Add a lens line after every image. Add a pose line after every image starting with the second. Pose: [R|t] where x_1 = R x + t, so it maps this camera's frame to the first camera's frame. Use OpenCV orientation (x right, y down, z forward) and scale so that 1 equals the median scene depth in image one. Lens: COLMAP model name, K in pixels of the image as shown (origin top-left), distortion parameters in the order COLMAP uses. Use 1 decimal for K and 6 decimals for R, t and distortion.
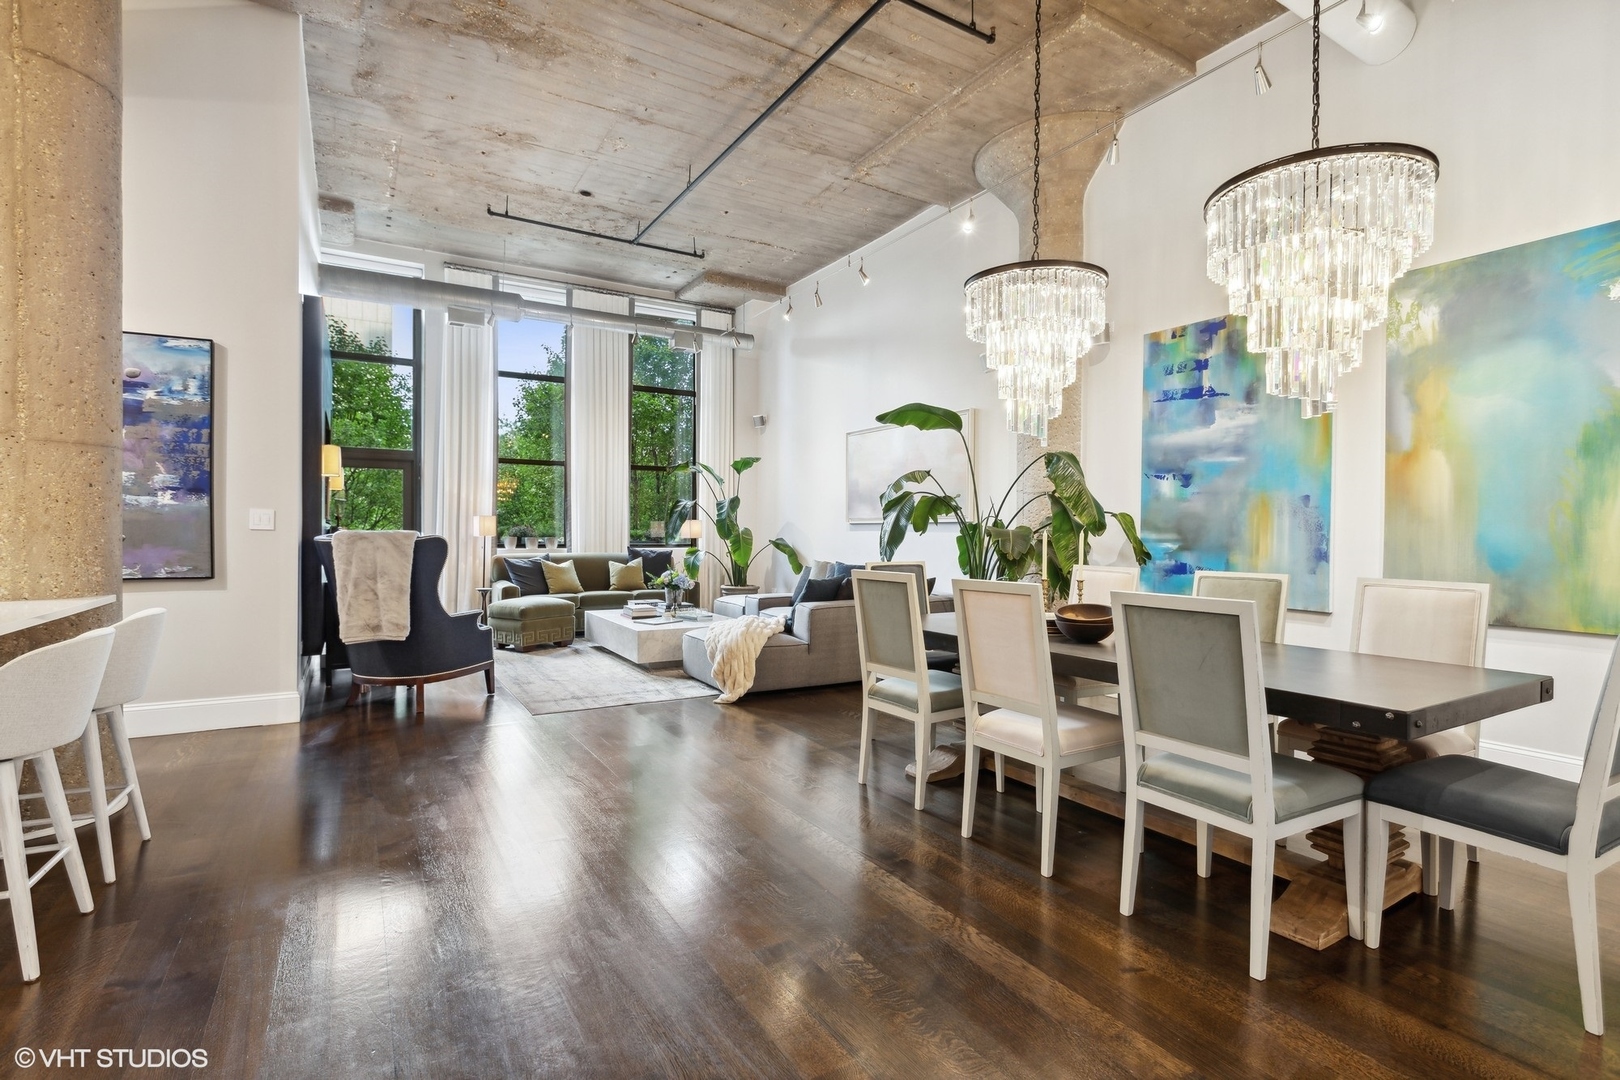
lens RADIAL K [[771.8, 0, 808.1], [0, 771.8, 544.3], [0, 0, 1]] dist [-0.000920, -0.000722]
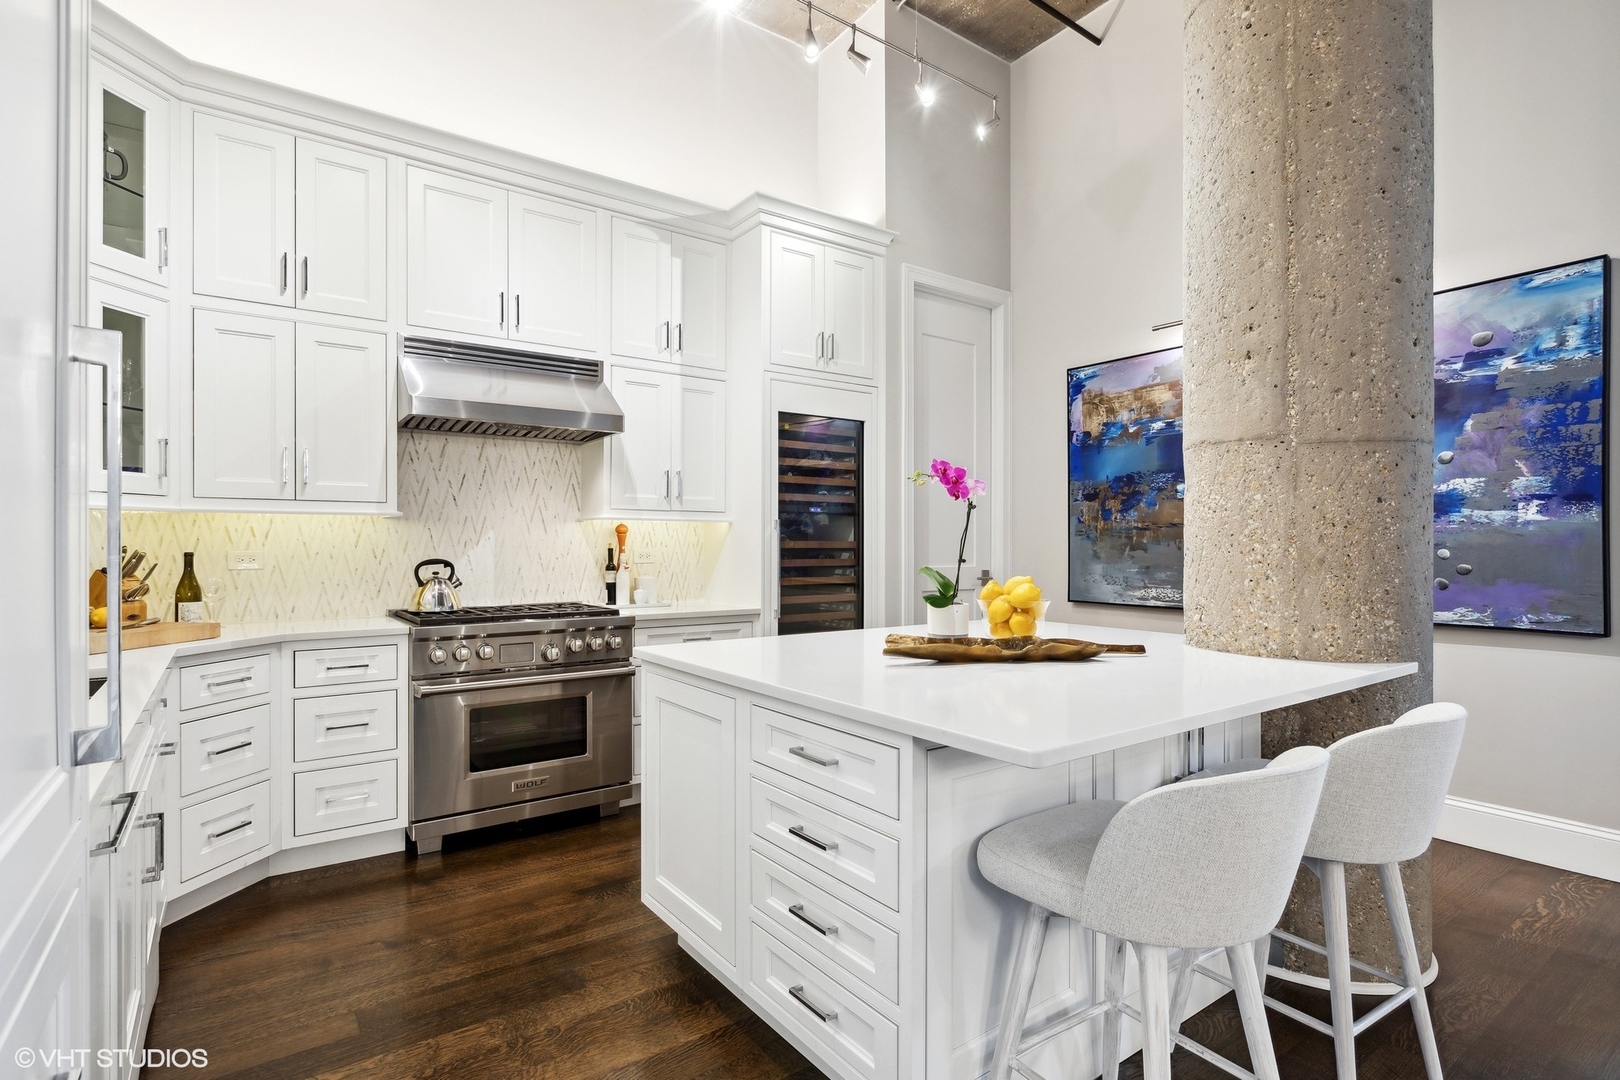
lens RADIAL K [[807.4, 0, 810.0], [0, 807.4, 540.0], [0, 0, 1]] dist [0.000704, 0.000386]
pose [[0.094984, -0.010449, -0.995424, -0.192139], [-0.013113, 0.999845, -0.011746, -0.018874], [0.995392, 0.014169, 0.094832, 0.310832]]
